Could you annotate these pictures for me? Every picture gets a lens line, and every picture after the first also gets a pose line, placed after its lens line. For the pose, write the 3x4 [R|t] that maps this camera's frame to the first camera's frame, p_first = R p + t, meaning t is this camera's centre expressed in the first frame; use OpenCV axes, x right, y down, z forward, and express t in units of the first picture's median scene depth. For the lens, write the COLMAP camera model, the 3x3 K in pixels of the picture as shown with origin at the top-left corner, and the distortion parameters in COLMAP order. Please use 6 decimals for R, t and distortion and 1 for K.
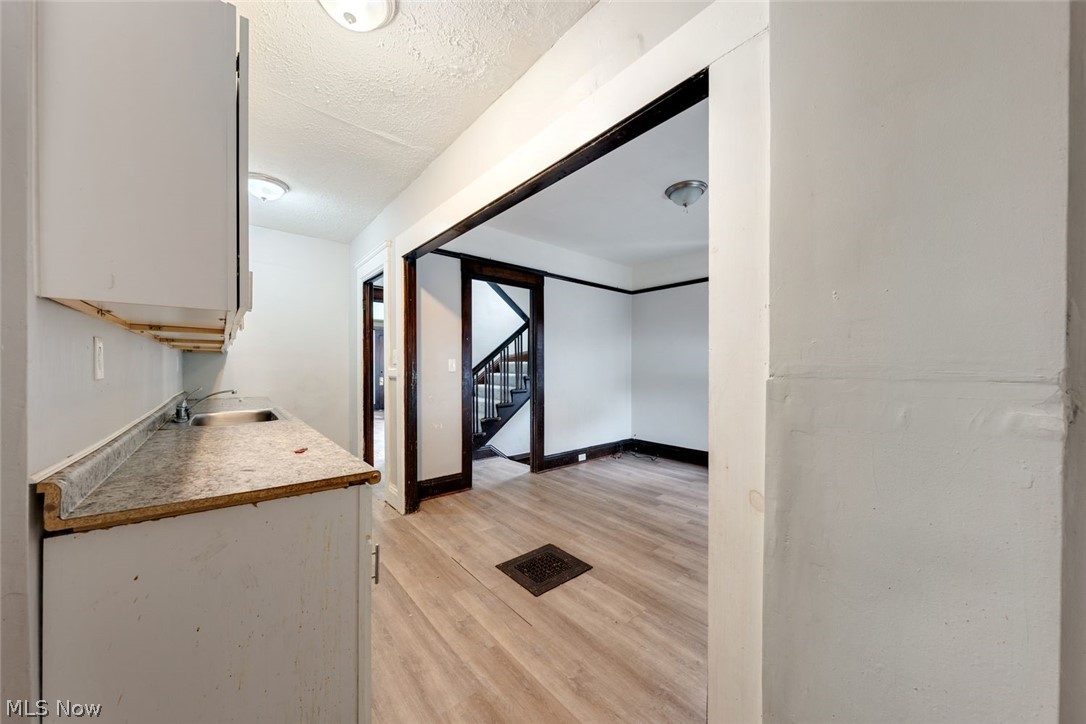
lens RADIAL K [[371.6, 0, 549.4], [0, 371.6, 365.6], [0, 0, 1]] dist [-0.002180, 0.000305]
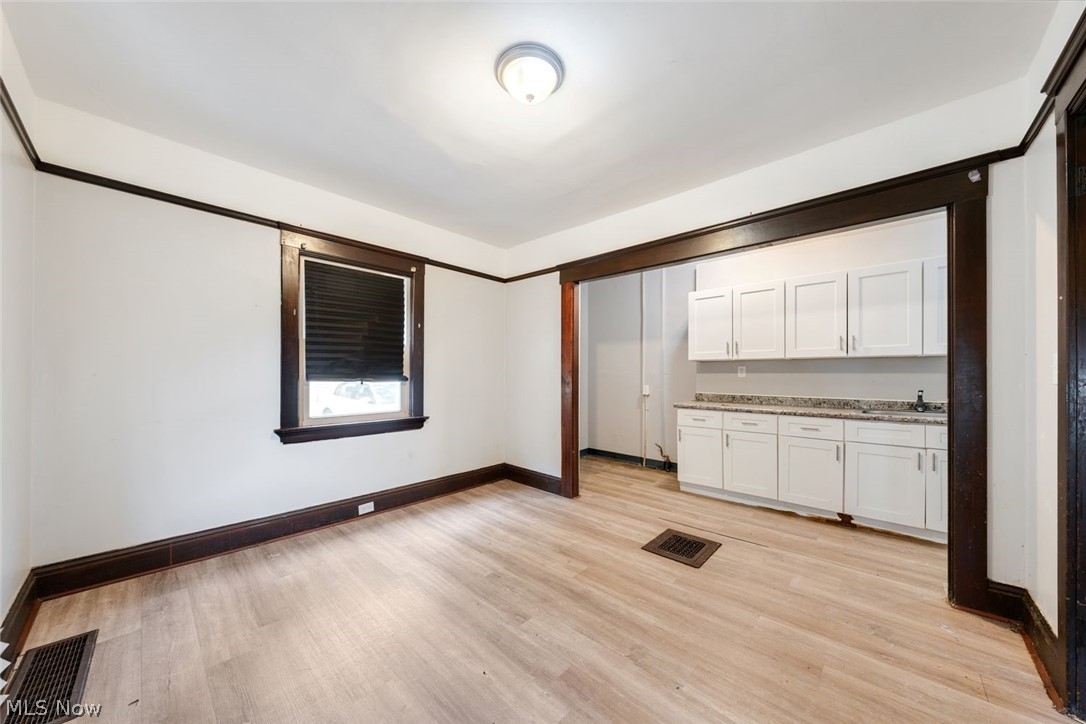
lens RADIAL K [[371.6, 0, 543.1], [0, 371.6, 362.0], [0, 0, 1]] dist [-0.002180, 0.000305]
pose [[-0.995343, -0.004303, -0.096299, 0.441864], [-0.000356, 0.999160, -0.040969, 0.011249], [0.096395, -0.040744, -0.994509, 1.774823]]
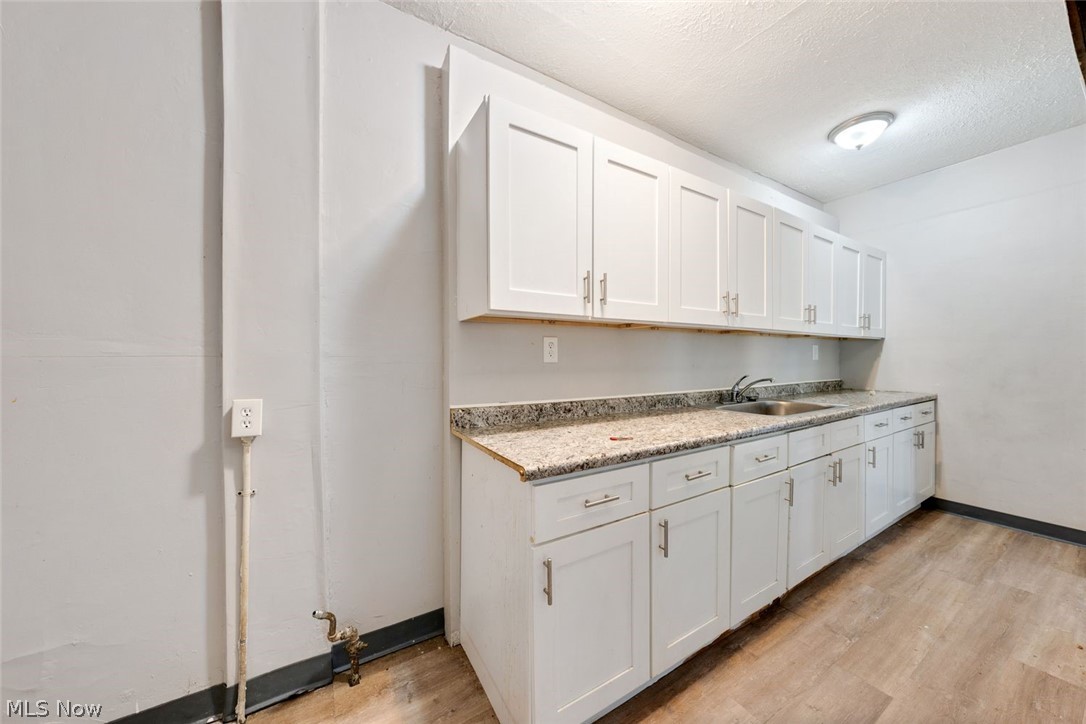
lens RADIAL K [[371.6, 0, 541.7], [0, 371.6, 362.4], [0, 0, 1]] dist [-0.002180, 0.000305]
pose [[-0.174539, 0.011525, -0.984583, 0.167158], [0.011493, 0.999887, 0.009666, 0.004957], [0.984583, -0.009628, -0.174652, 0.498042]]
